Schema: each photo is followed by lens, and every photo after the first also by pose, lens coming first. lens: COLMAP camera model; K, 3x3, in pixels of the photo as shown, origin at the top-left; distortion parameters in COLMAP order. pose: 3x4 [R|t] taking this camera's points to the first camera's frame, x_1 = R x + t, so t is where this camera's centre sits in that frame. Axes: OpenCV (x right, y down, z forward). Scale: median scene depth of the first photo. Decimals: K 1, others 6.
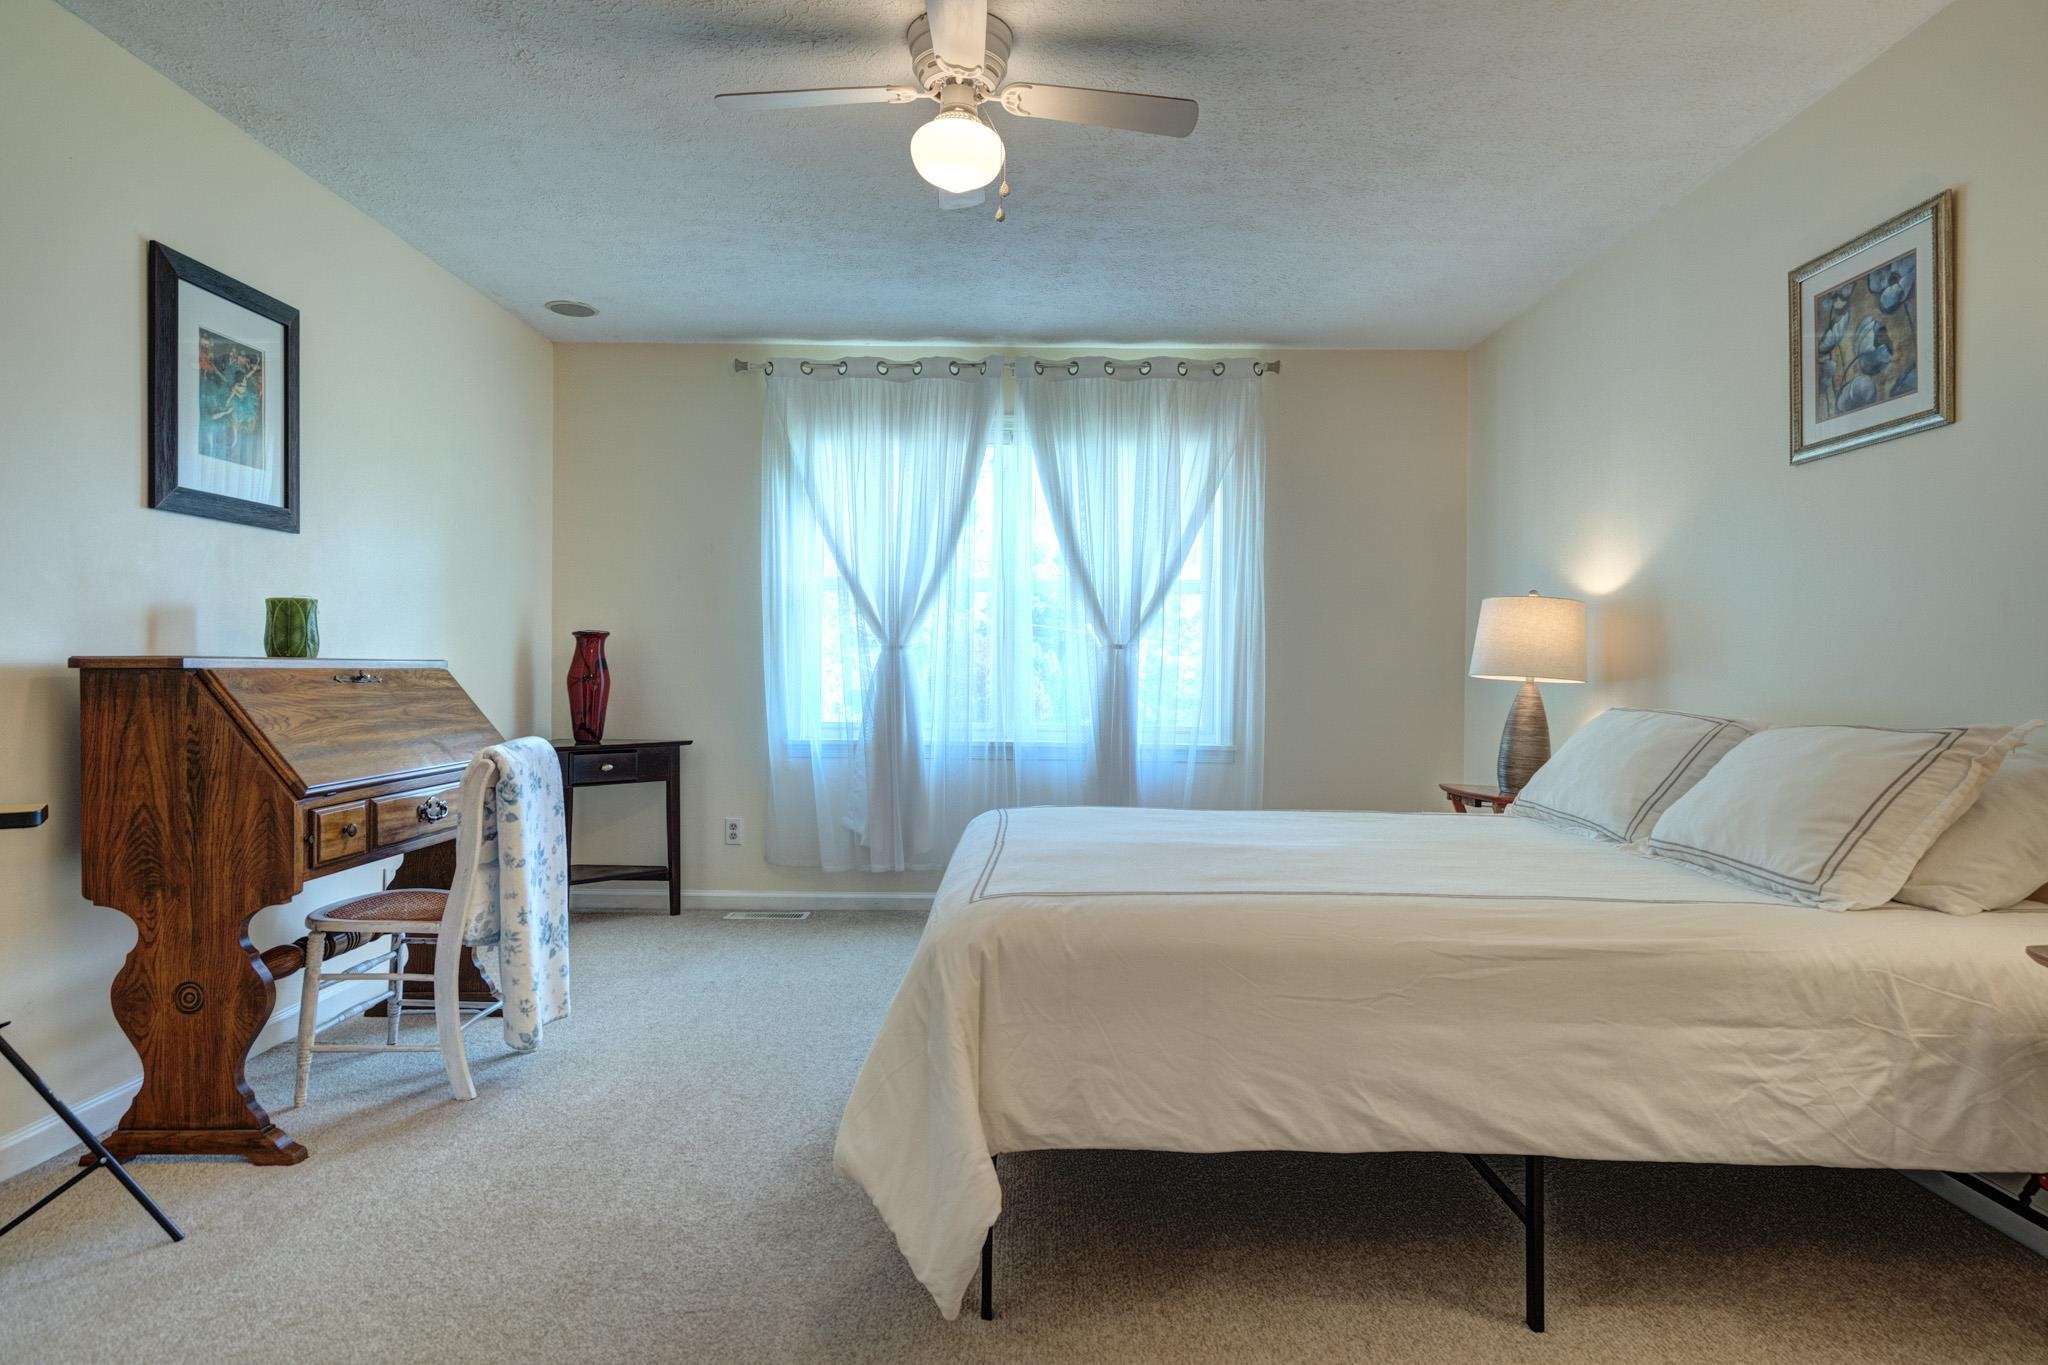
lens RADIAL K [[1136.2, 0, 1079.7], [0, 1136.2, 678.5], [0, 0, 1]] dist [0.002428, -0.000305]
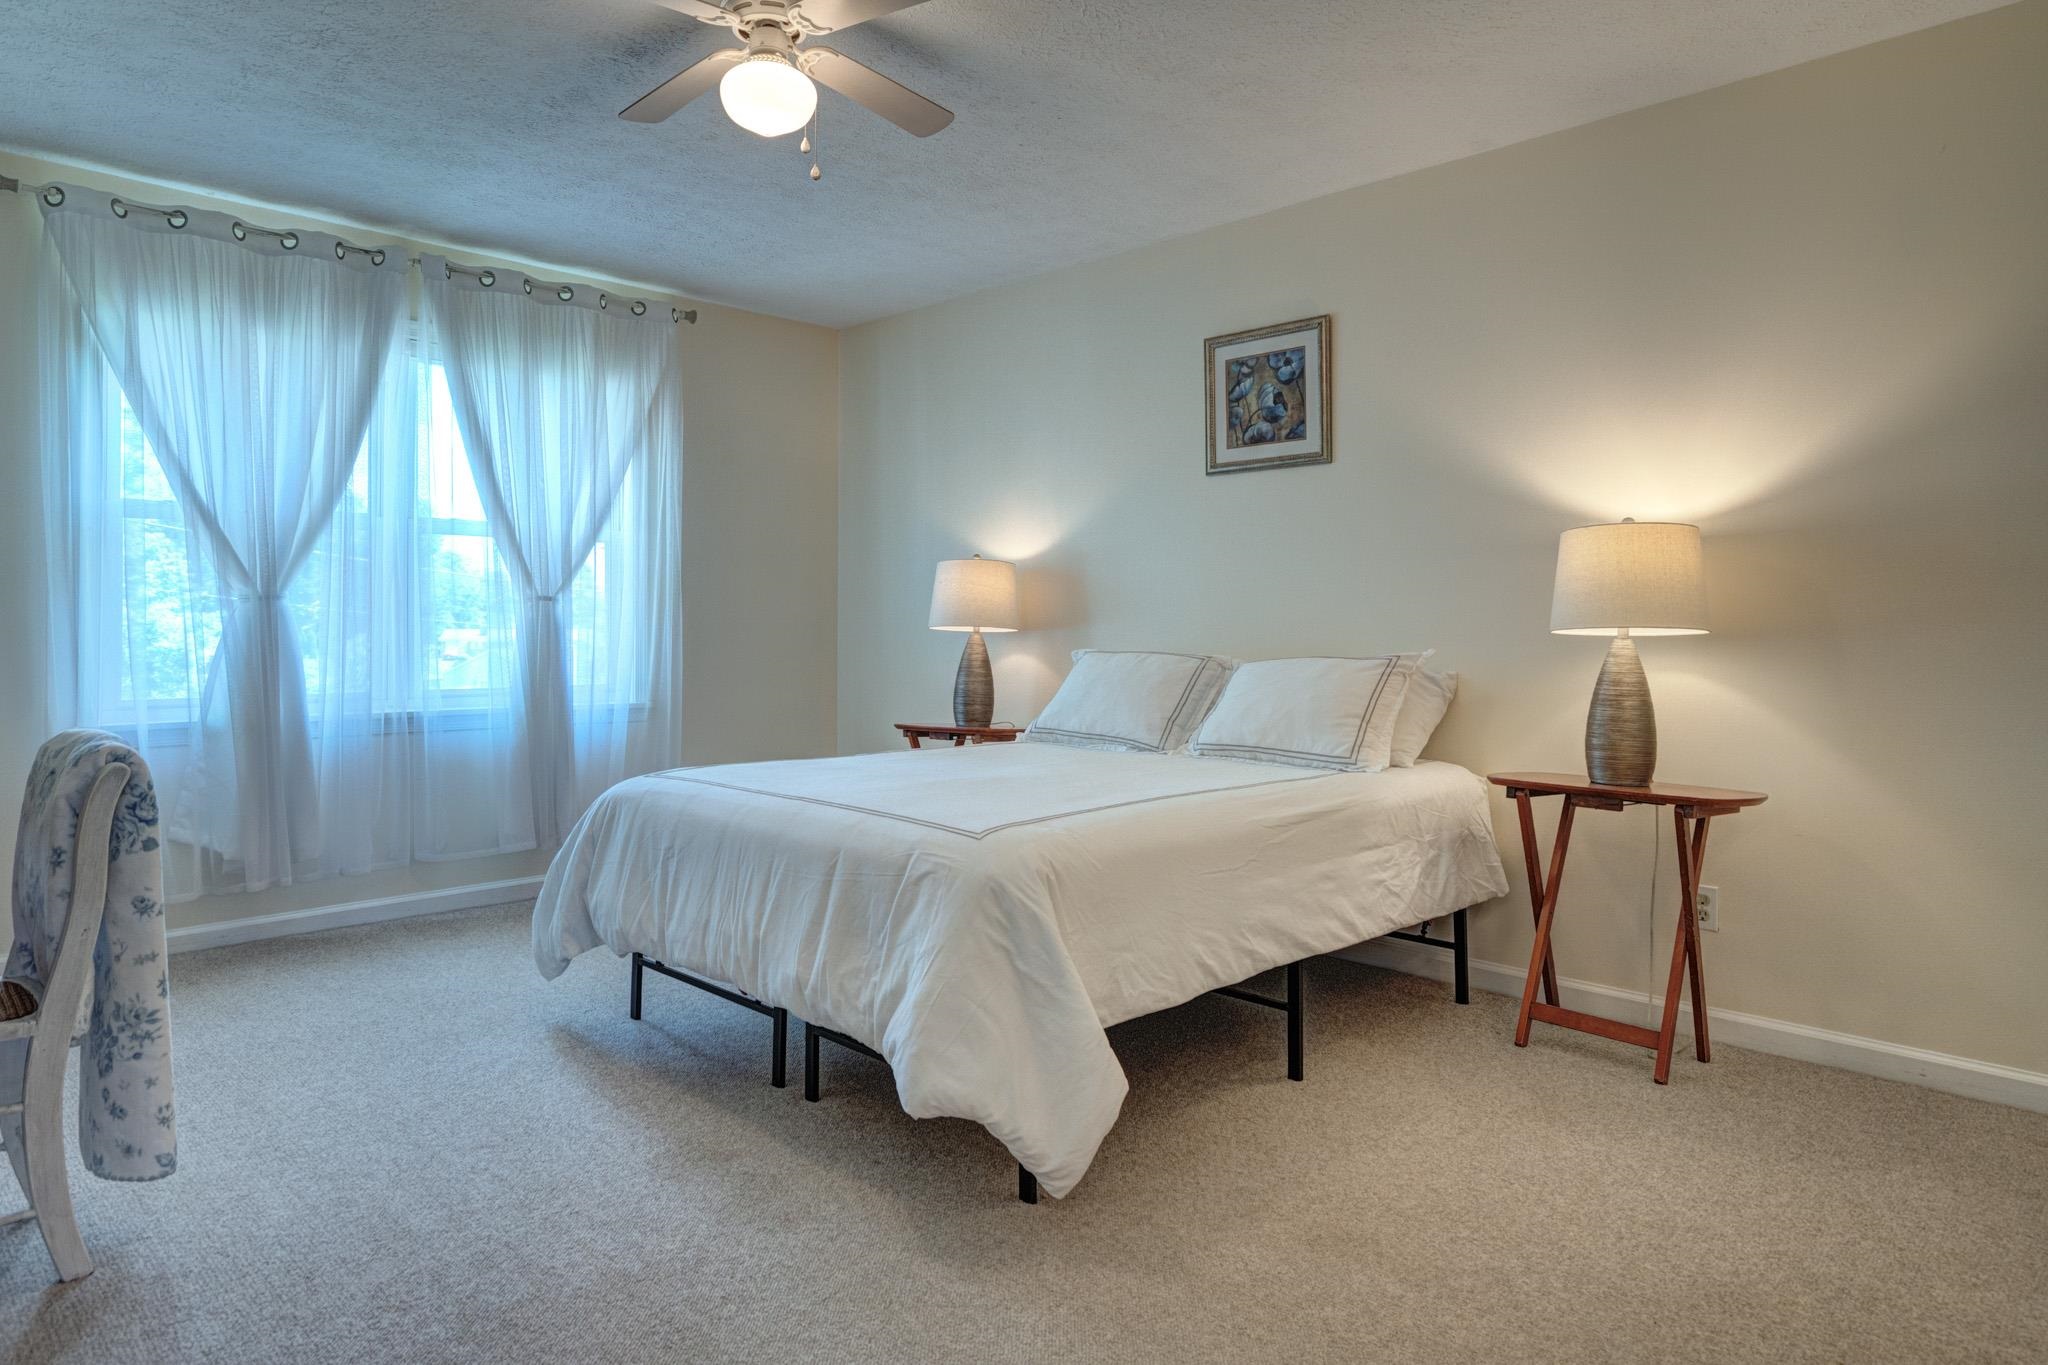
lens RADIAL K [[1185.8, 0, 1023.9], [0, 1185.8, 623.5], [0, 0, 1]] dist [-0.001209, -0.000508]
pose [[0.717196, -0.007484, 0.696831, -0.608176], [0.011010, 0.999939, -0.000592, -0.005839], [-0.696784, 0.008096, 0.717235, 0.110112]]
